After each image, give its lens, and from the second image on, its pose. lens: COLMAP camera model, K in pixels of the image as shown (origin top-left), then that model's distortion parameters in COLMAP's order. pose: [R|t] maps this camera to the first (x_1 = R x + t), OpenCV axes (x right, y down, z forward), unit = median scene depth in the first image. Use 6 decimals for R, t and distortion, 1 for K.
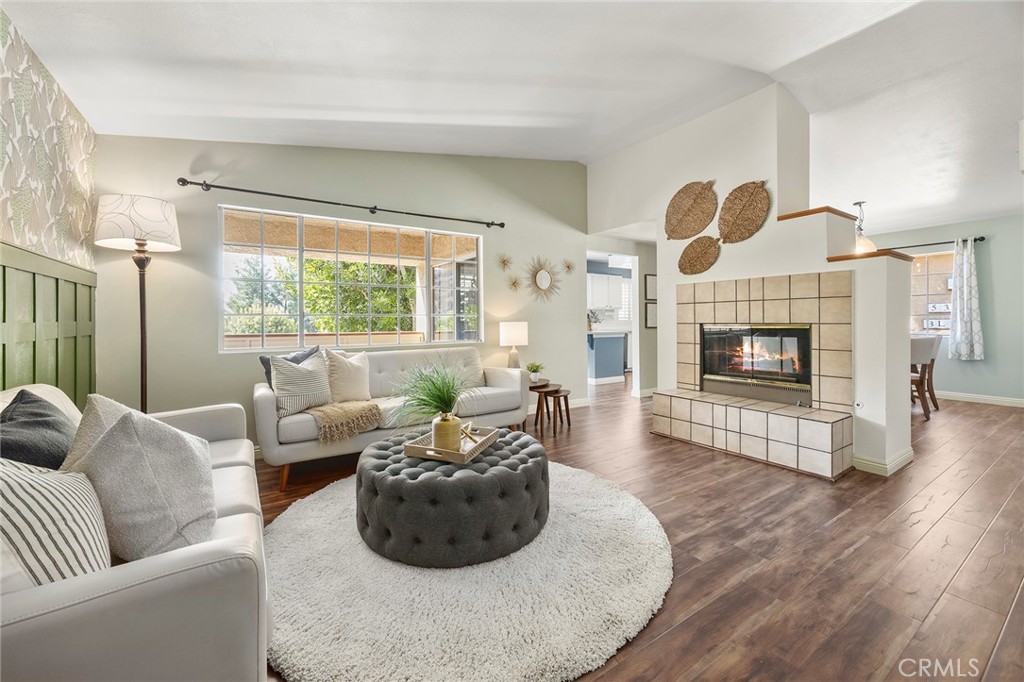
lens RADIAL K [[399.3, 0, 507.0], [0, 399.3, 323.8], [0, 0, 1]] dist [-0.000192, -0.000311]
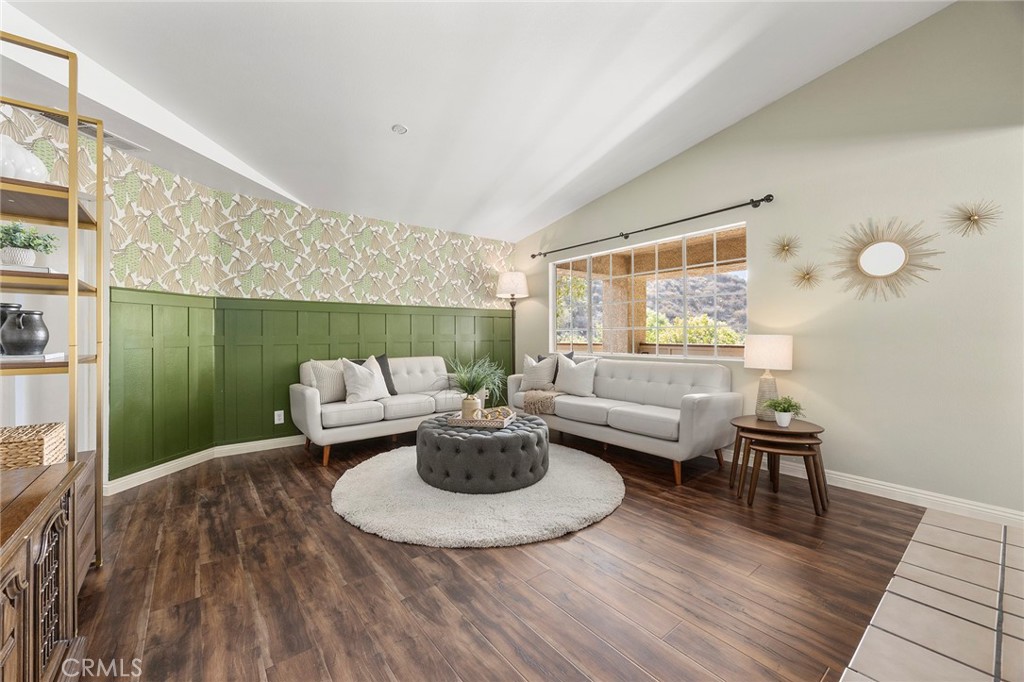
lens RADIAL K [[399.3, 0, 508.5], [0, 399.3, 335.1], [0, 0, 1]] dist [-0.000192, -0.000311]
pose [[0.098452, 0.005011, -0.995129, 1.415808], [-0.006154, 0.999971, 0.004426, -0.009632], [0.995123, 0.005688, 0.098480, 1.034618]]
